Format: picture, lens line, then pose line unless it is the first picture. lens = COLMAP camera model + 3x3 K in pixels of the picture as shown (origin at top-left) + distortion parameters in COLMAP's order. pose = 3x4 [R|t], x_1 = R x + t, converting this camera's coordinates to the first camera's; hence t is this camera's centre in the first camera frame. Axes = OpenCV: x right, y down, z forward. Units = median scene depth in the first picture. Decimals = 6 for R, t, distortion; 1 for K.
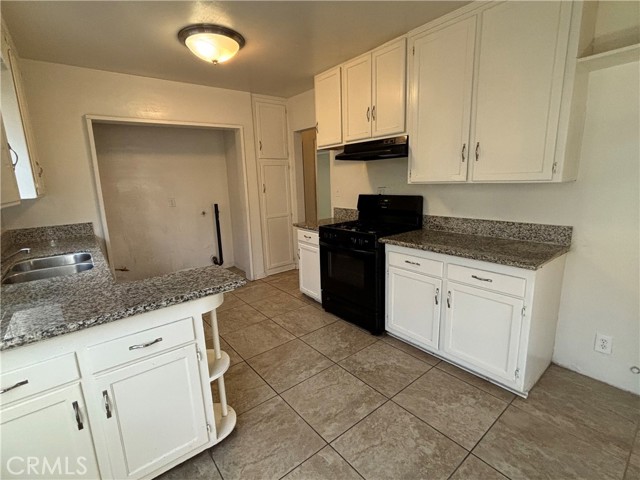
lens RADIAL K [[303.2, 0, 322.3], [0, 303.2, 239.2], [0, 0, 1]] dist [0.001237, 0.000068]
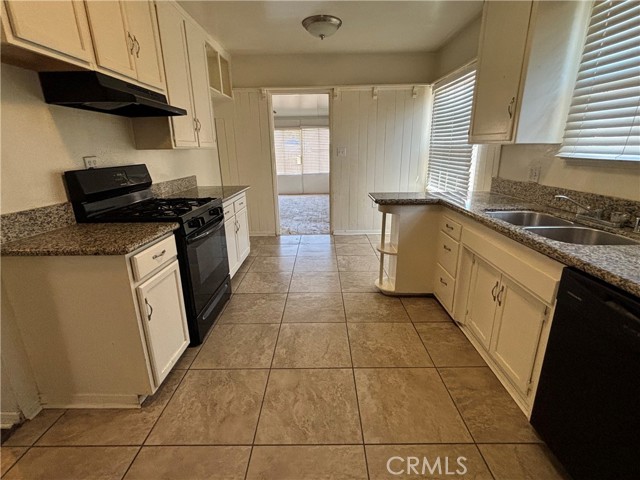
lens RADIAL K [[303.2, 0, 321.0], [0, 303.2, 239.3], [0, 0, 1]] dist [0.001237, 0.000068]
pose [[-0.773458, -0.145641, 0.616889, -0.585263], [0.160209, 0.896723, 0.412578, -0.203226], [-0.613267, 0.417943, -0.670245, 1.228482]]
